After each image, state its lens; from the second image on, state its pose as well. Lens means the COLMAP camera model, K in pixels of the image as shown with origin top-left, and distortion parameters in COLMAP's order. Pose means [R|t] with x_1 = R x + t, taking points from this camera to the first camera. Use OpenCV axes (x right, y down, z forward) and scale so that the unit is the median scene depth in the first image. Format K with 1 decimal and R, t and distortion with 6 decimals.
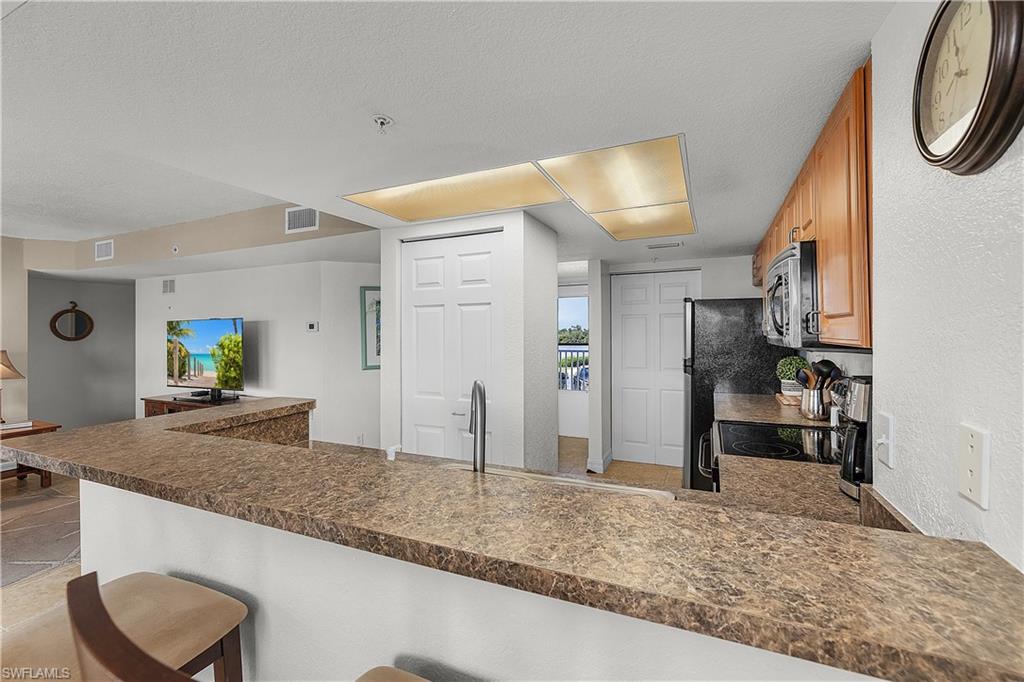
lens RADIAL K [[437.5, 0, 511.3], [0, 437.5, 329.7], [0, 0, 1]] dist [0.002205, 0.001113]
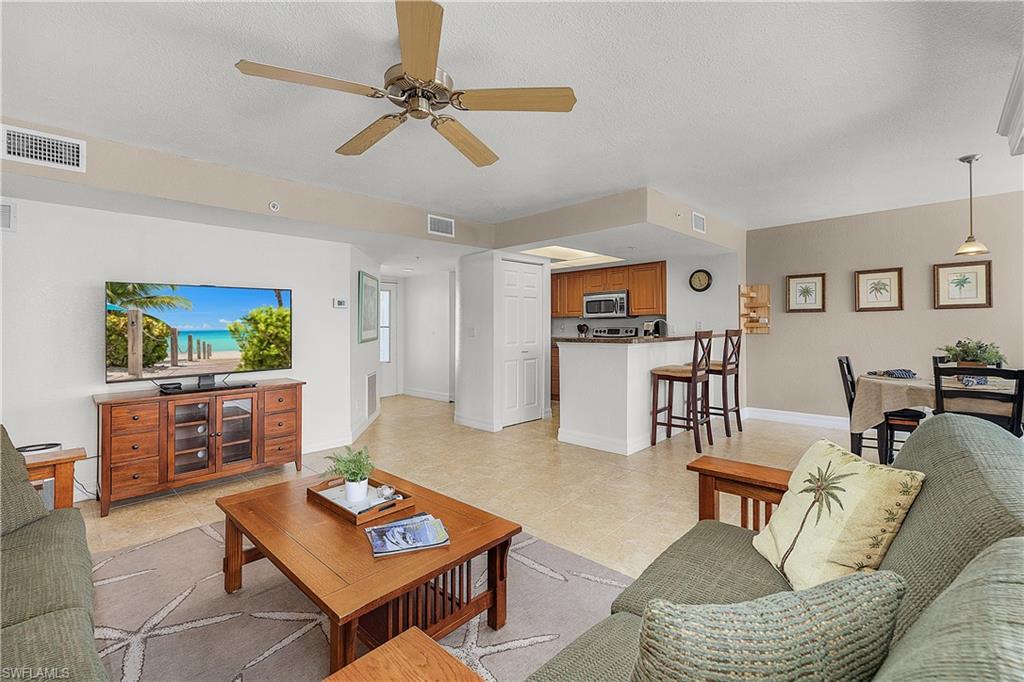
lens RADIAL K [[440.4, 0, 512.3], [0, 440.4, 326.7], [0, 0, 1]] dist [-0.000261, 0.000292]
pose [[0.335493, 0.005602, 0.942026, -1.745910], [0.005646, 0.999952, -0.007957, 0.080222], [-0.942026, 0.007988, 0.335446, 0.324935]]
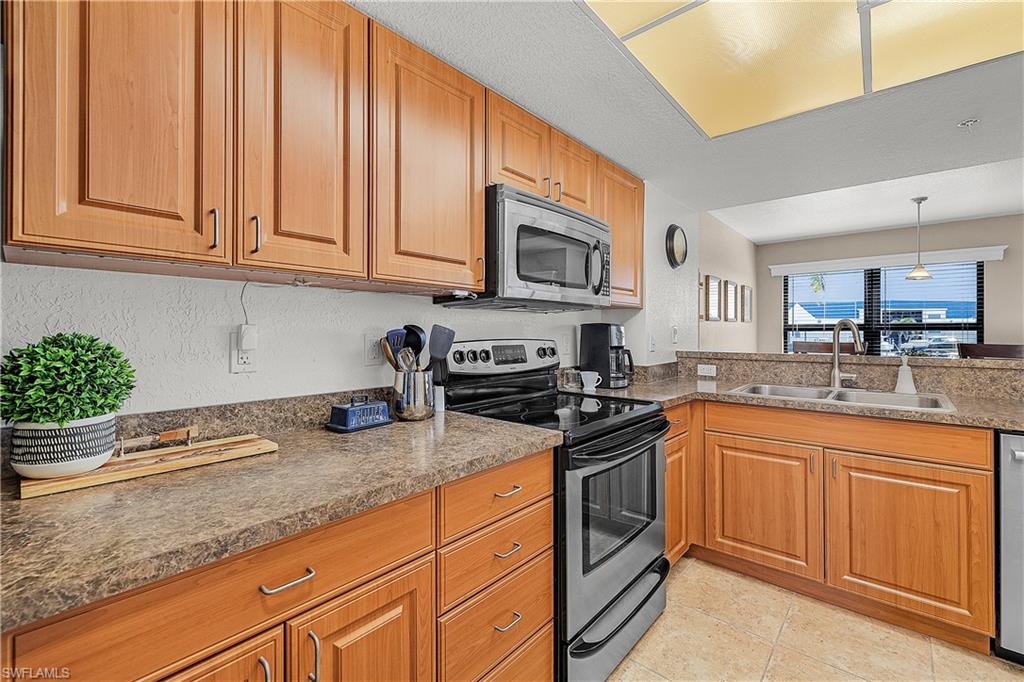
lens RADIAL K [[437.5, 0, 511.3], [0, 437.5, 329.7], [0, 0, 1]] dist [0.002205, 0.001113]
pose [[-0.958287, 0.010824, 0.285603, 0.282187], [0.007566, 0.999893, -0.012509, 0.062268], [-0.285708, -0.009826, -0.958266, 1.172284]]
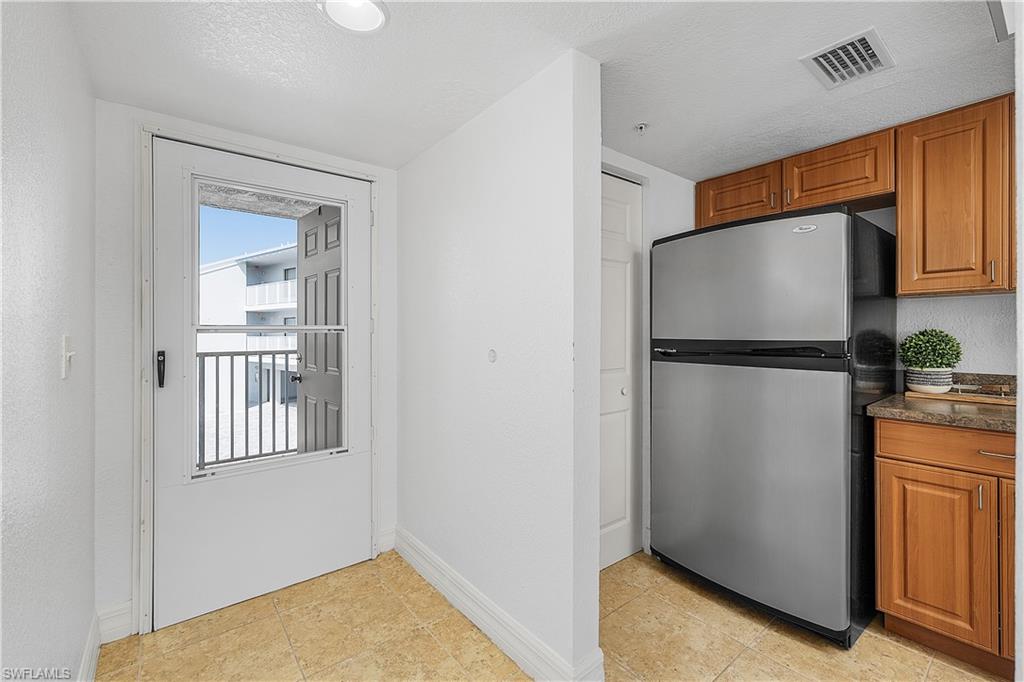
lens RADIAL K [[436.5, 0, 496.7], [0, 436.5, 341.3], [0, 0, 1]] dist [-0.000004, 0.000048]
pose [[0.469431, -0.009362, 0.882919, -0.195608], [-0.005069, 0.999899, 0.013298, 0.070694], [-0.882955, -0.010718, 0.469336, 1.232323]]
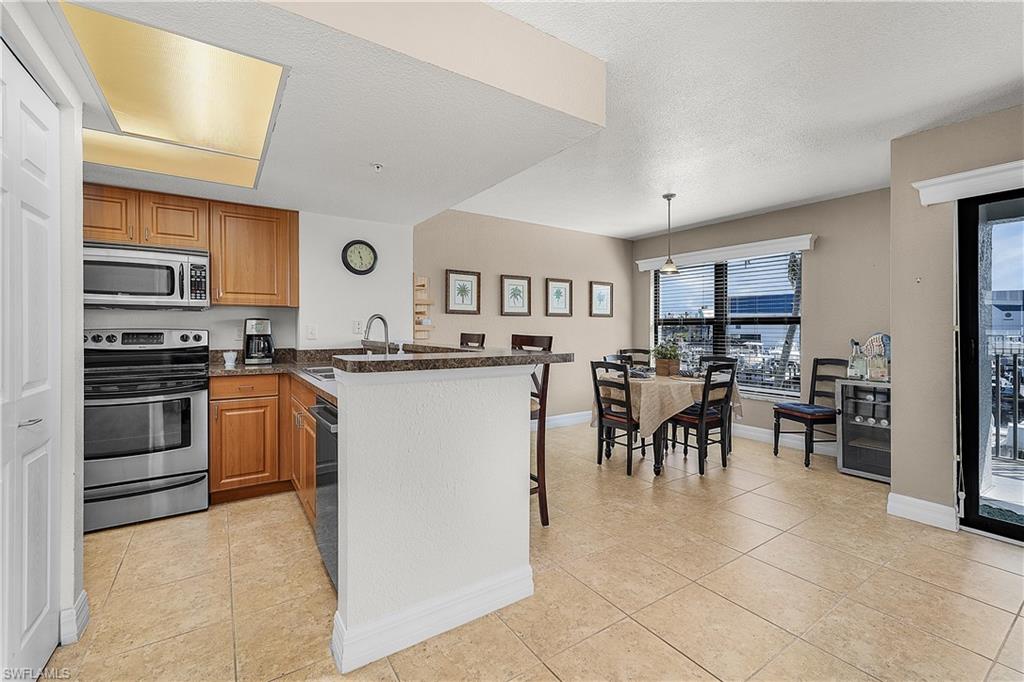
lens RADIAL K [[440.4, 0, 512.3], [0, 440.4, 326.7], [0, 0, 1]] dist [-0.000261, 0.000292]
pose [[-0.851780, 0.008853, 0.523824, -0.734645], [0.003413, 0.999930, -0.011350, 0.077477], [-0.523888, -0.007880, -0.851751, 0.978771]]
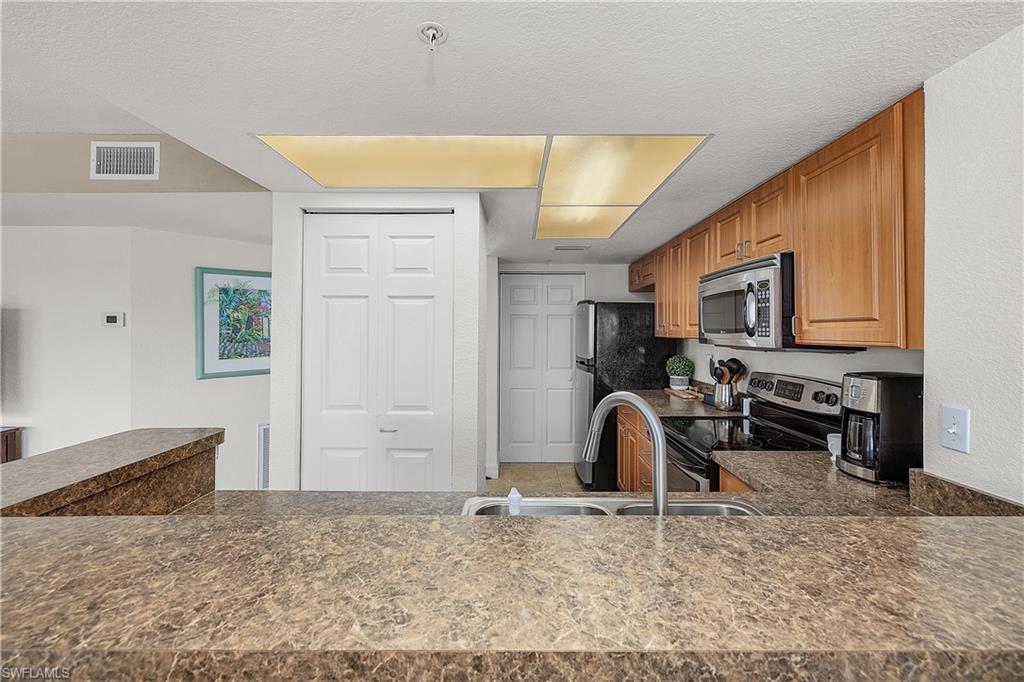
lens RADIAL K [[438.3, 0, 519.3], [0, 438.3, 327.6], [0, 0, 1]] dist [0.000622, -0.000214]
pose [[0.910324, 0.014974, 0.413626, -0.205234], [-0.013285, 0.999888, -0.006960, 0.002595], [-0.413684, 0.000841, 0.910420, 0.132243]]
